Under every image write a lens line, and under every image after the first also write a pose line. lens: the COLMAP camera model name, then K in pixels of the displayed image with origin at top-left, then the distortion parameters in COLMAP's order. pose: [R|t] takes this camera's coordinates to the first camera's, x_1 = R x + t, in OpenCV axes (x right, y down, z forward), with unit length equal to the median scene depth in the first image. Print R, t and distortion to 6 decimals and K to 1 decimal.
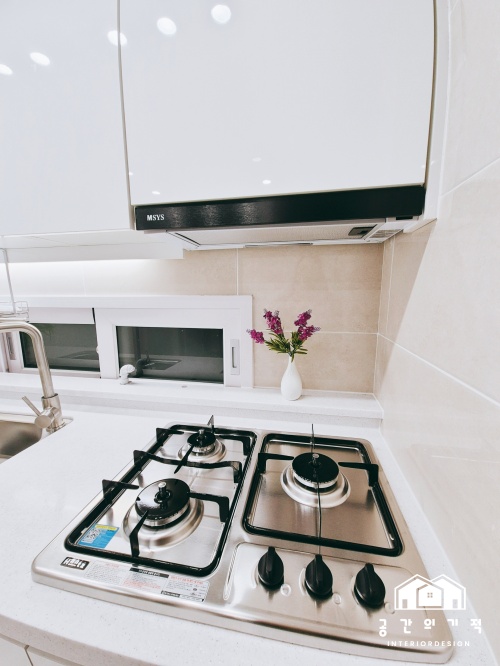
lens RADIAL K [[271.8, 0, 251.6], [0, 271.8, 335.4], [0, 0, 1]] dist [0.002212, -0.000010]
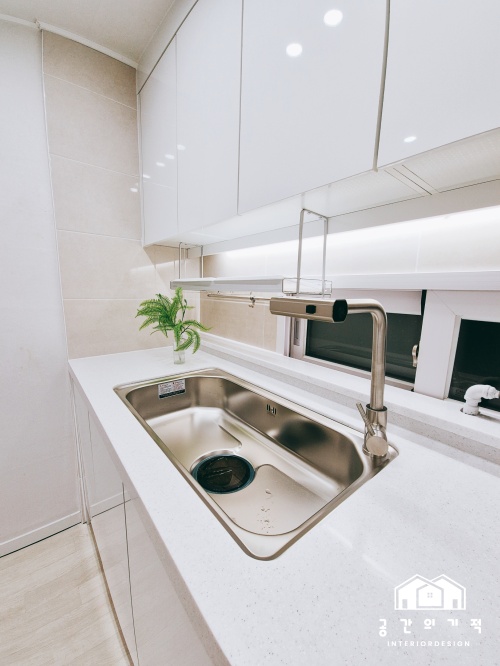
lens RADIAL K [[271.8, 0, 251.6], [0, 271.8, 335.4], [0, 0, 1]] dist [0.002212, -0.000010]
pose [[0.766633, 0.131734, -0.628427, -0.574579], [-0.131443, 0.990198, 0.047219, 0.045070], [0.628488, 0.046403, 0.776434, 0.236607]]
